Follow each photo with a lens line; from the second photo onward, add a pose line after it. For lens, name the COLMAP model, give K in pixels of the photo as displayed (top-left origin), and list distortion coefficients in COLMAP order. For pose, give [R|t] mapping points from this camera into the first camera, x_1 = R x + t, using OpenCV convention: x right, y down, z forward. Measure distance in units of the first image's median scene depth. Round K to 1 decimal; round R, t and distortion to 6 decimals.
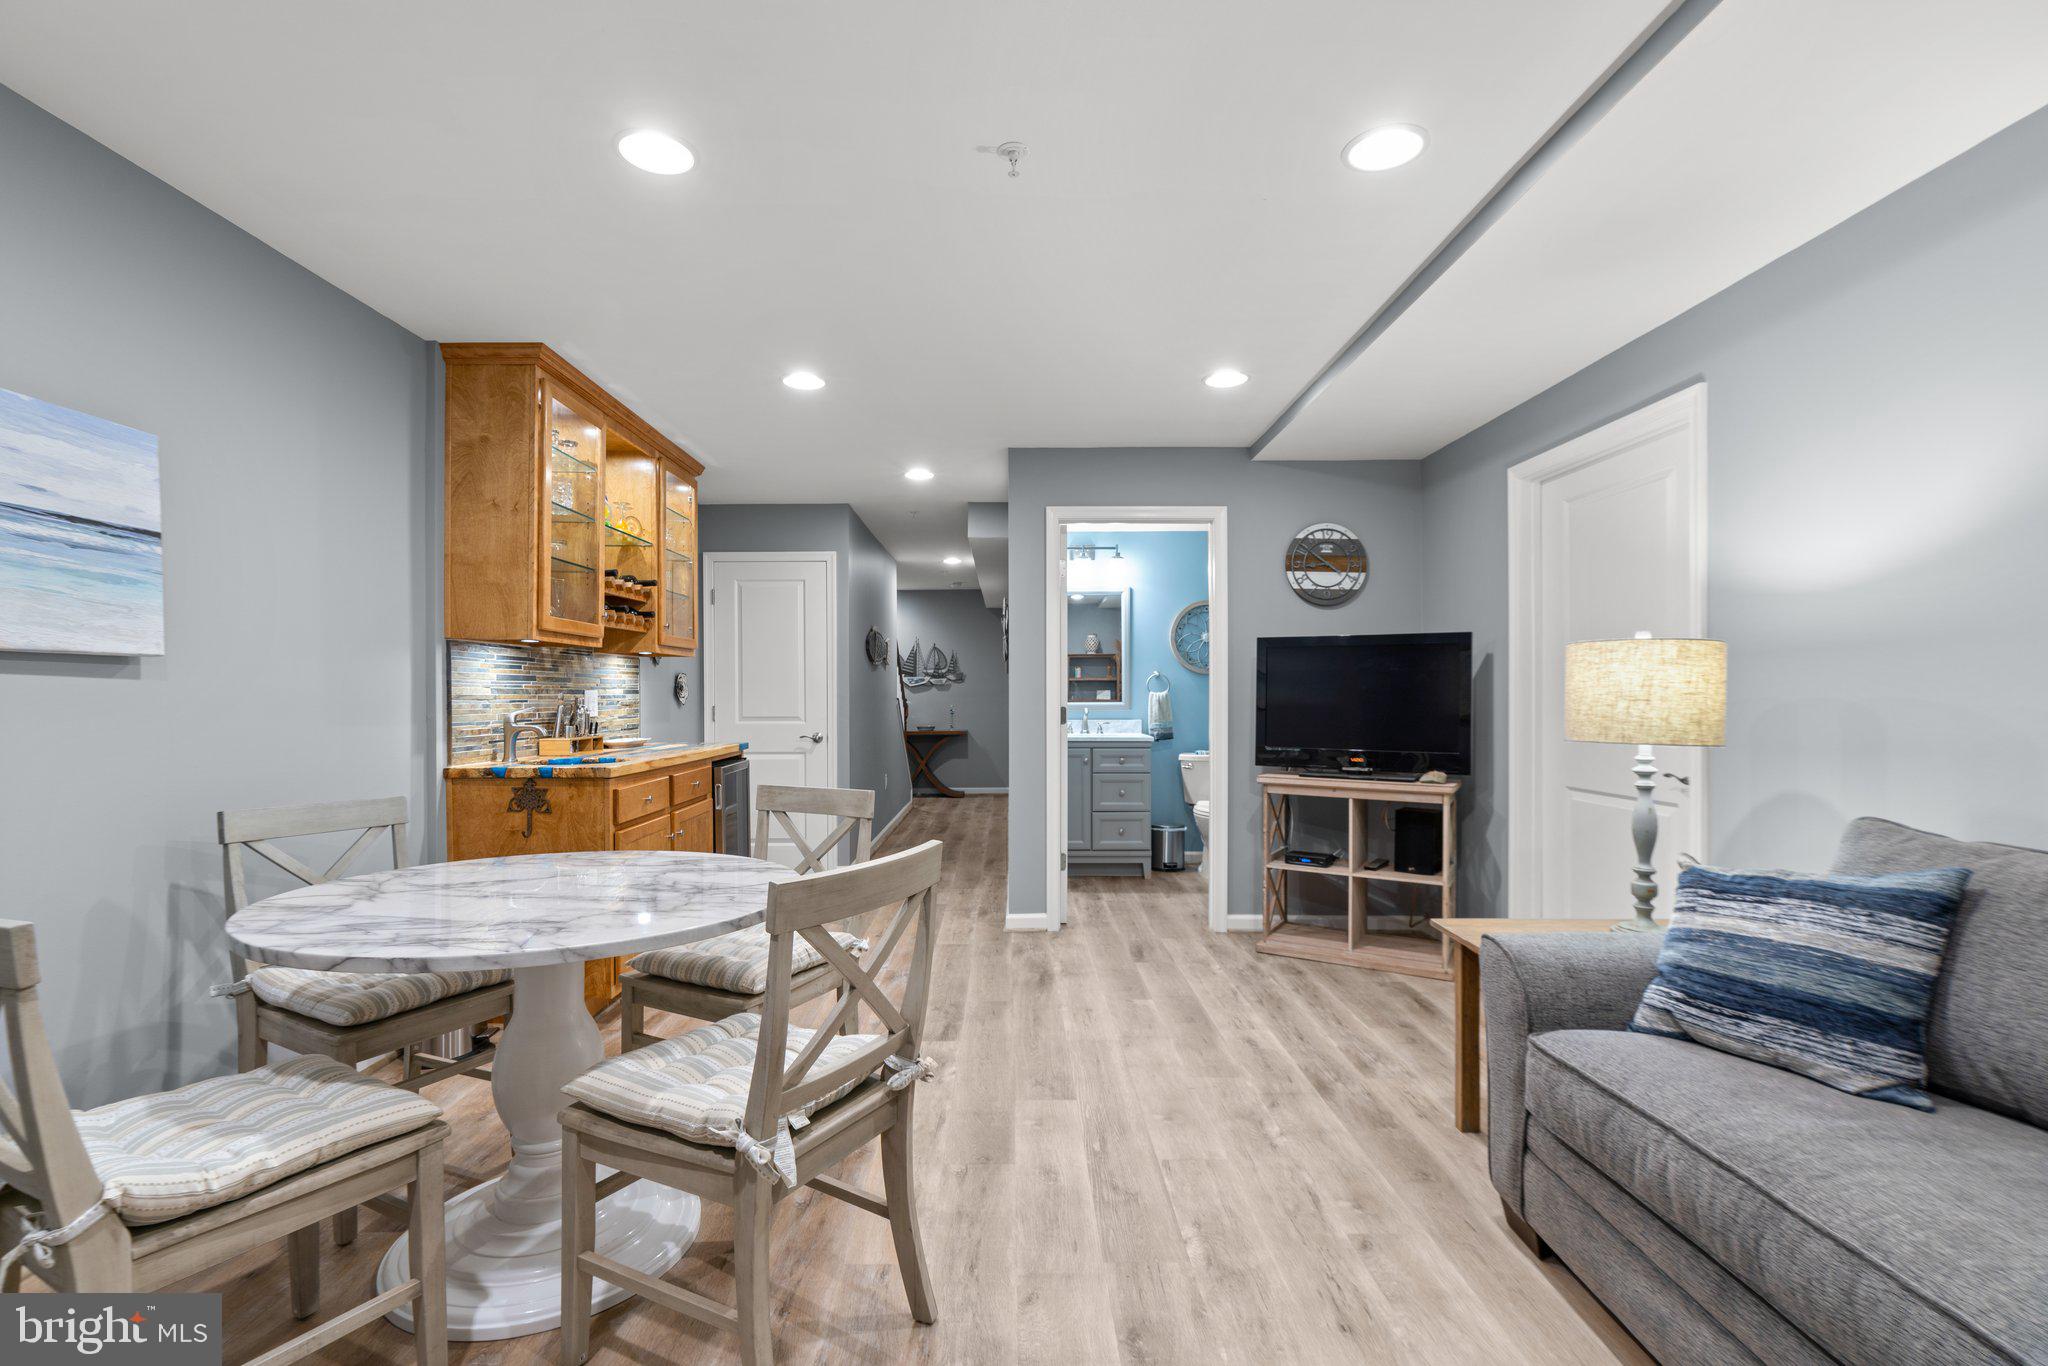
lens RADIAL K [[932.5, 0, 1015.8], [0, 932.5, 687.2], [0, 0, 1]] dist [-0.015522, 0.005112]
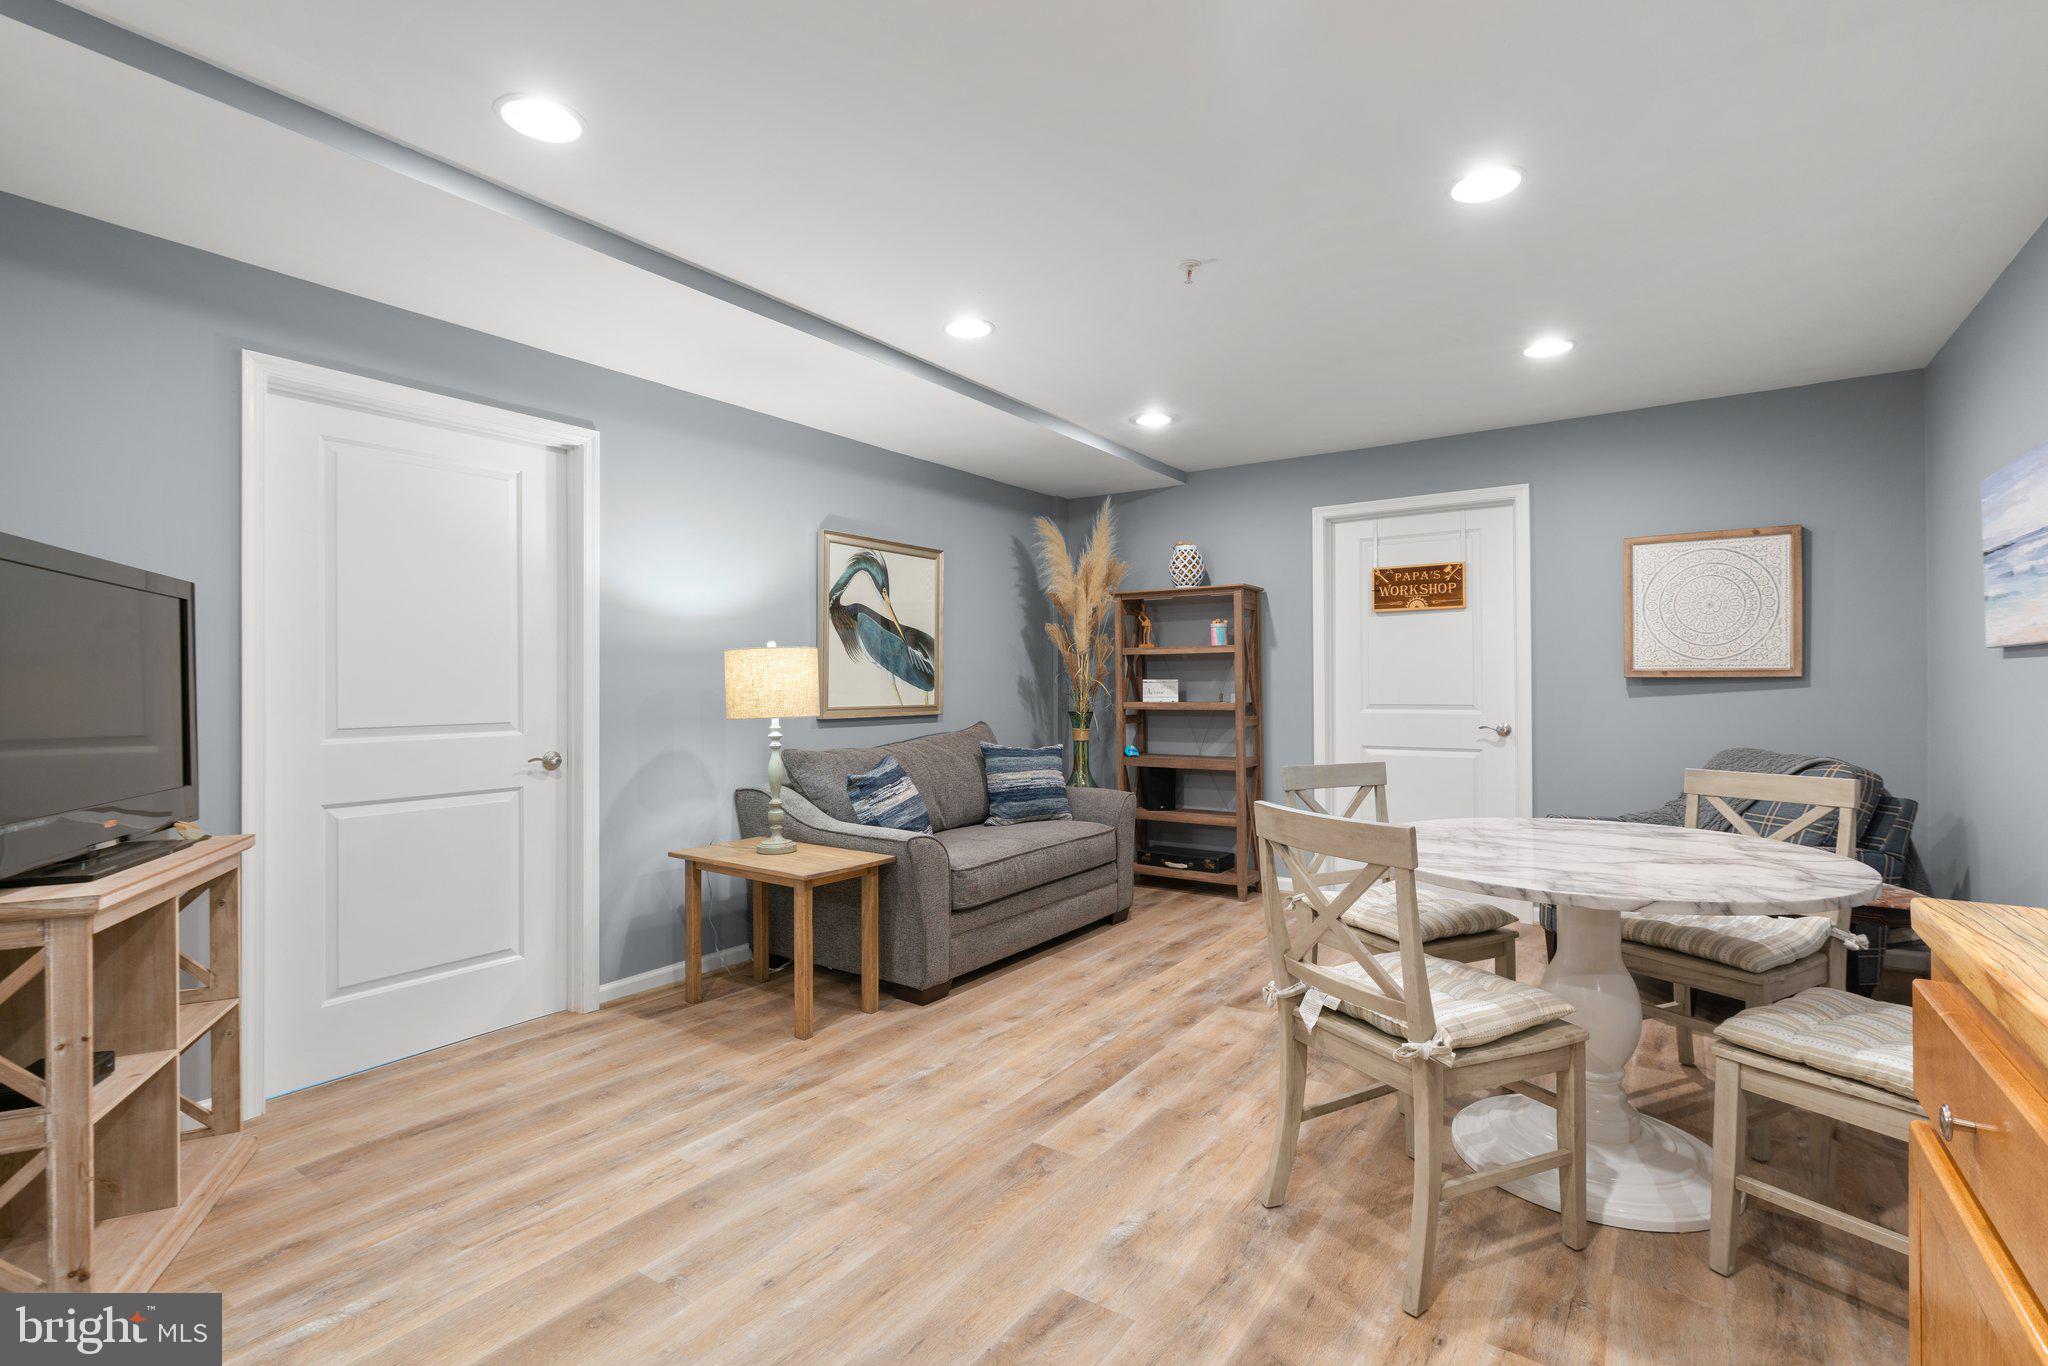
lens RADIAL K [[951.3, 0, 1018.4], [0, 951.3, 673.3], [0, 0, 1]] dist [-0.001498, 0.000081]
pose [[-0.815064, 0.014163, 0.579198, -0.532891], [0.003222, 0.999797, -0.019913, 0.021694], [-0.579363, -0.014365, -0.814943, 2.060112]]
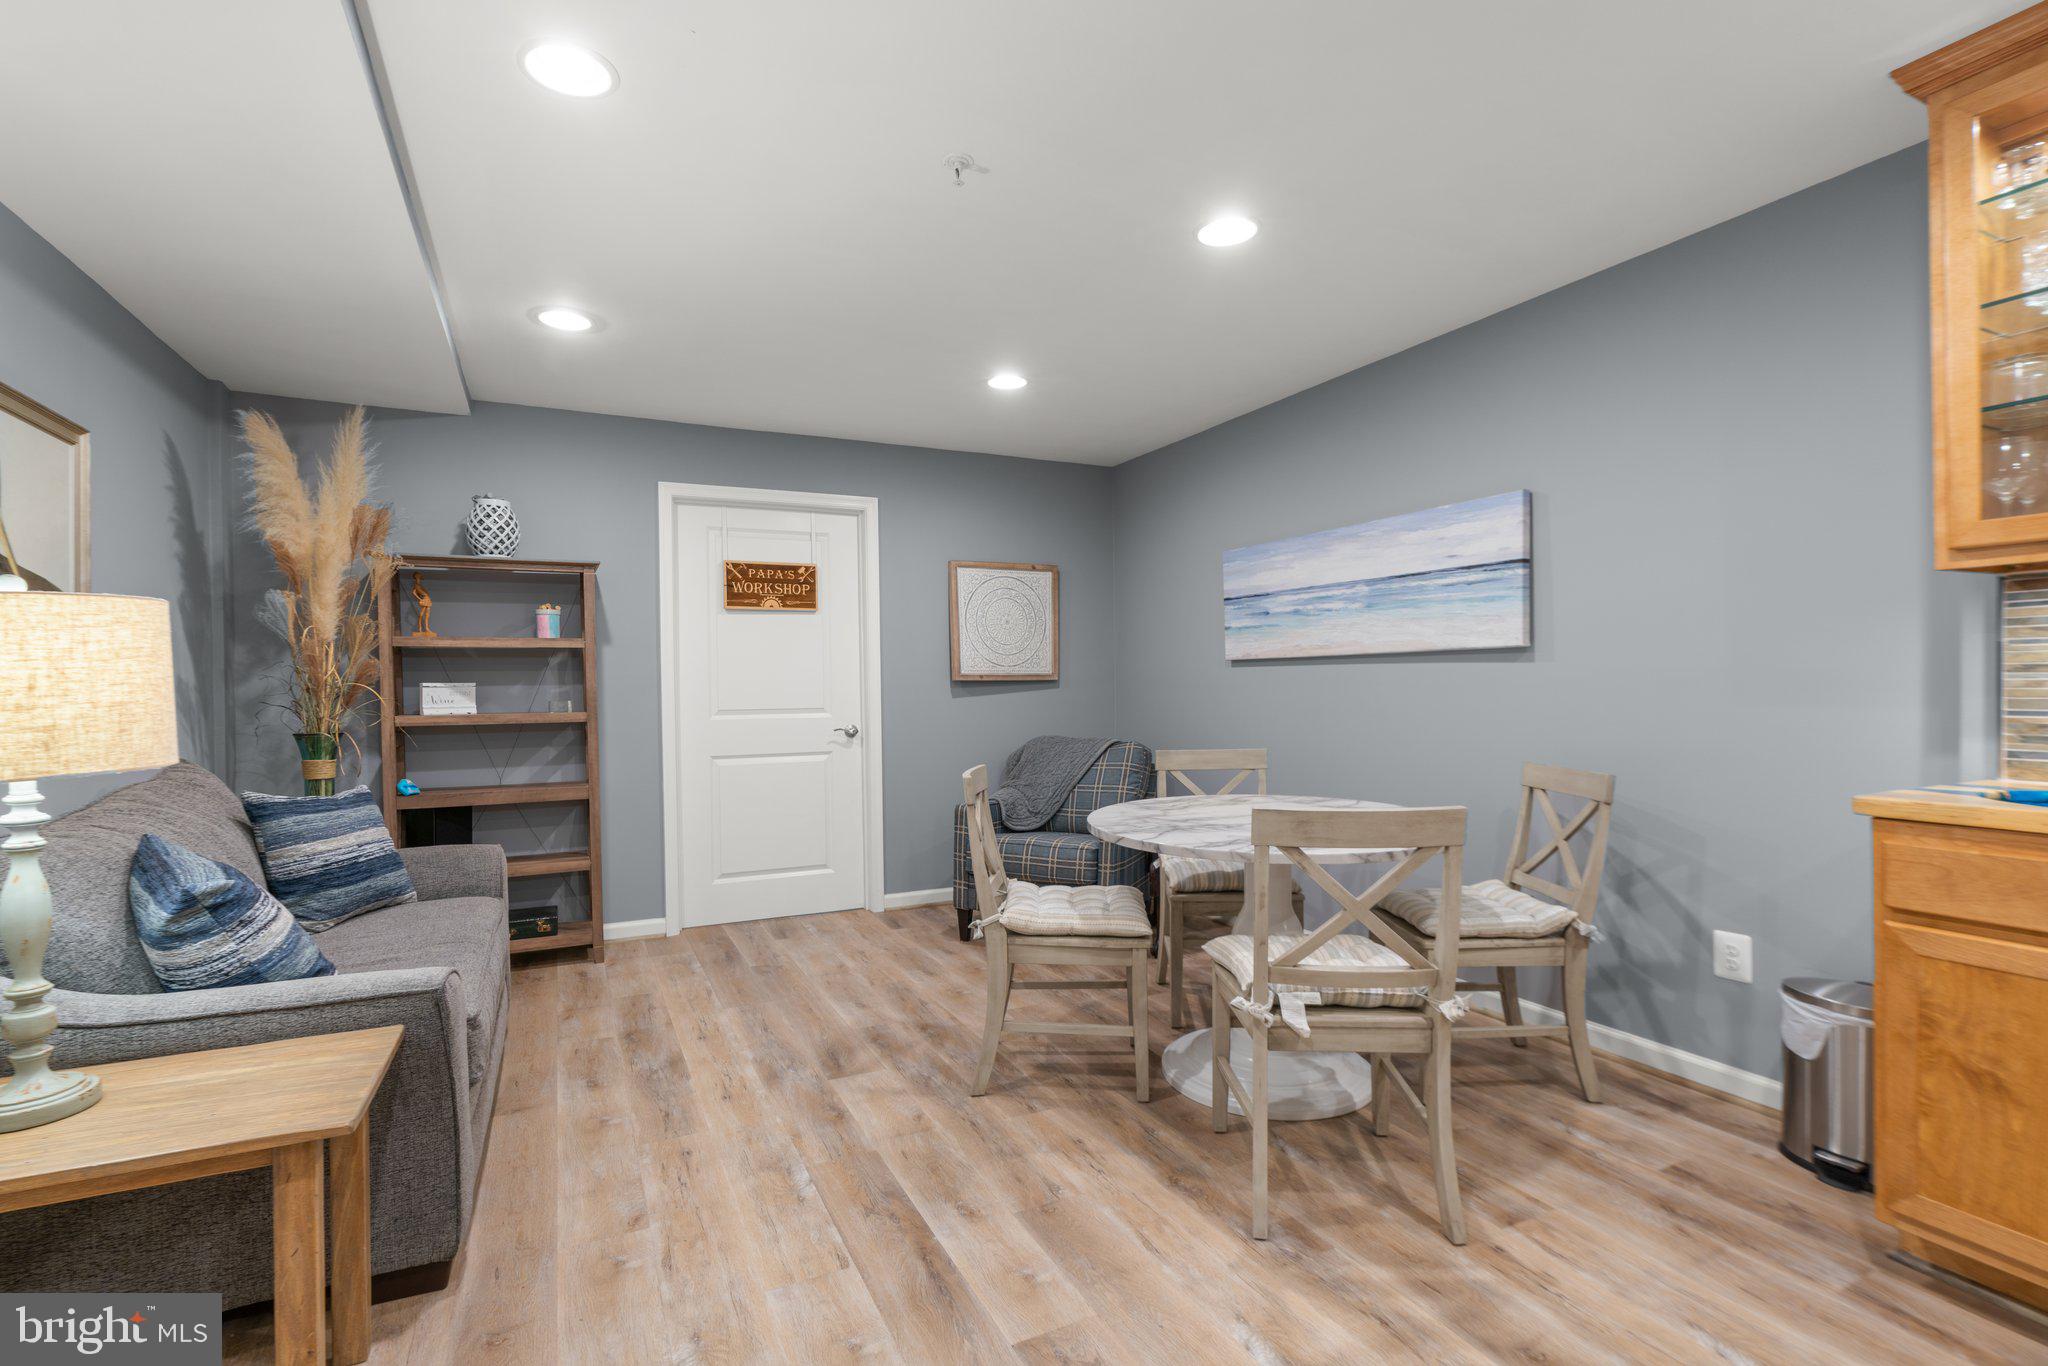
lens RADIAL K [[932.5, 0, 1015.8], [0, 932.5, 687.2], [0, 0, 1]] dist [-0.015522, 0.005112]
pose [[-0.902902, 0.014265, -0.429610, 0.371315], [0.016881, 0.999855, -0.002280, 0.019319], [0.429515, -0.009311, -0.903012, 1.828032]]
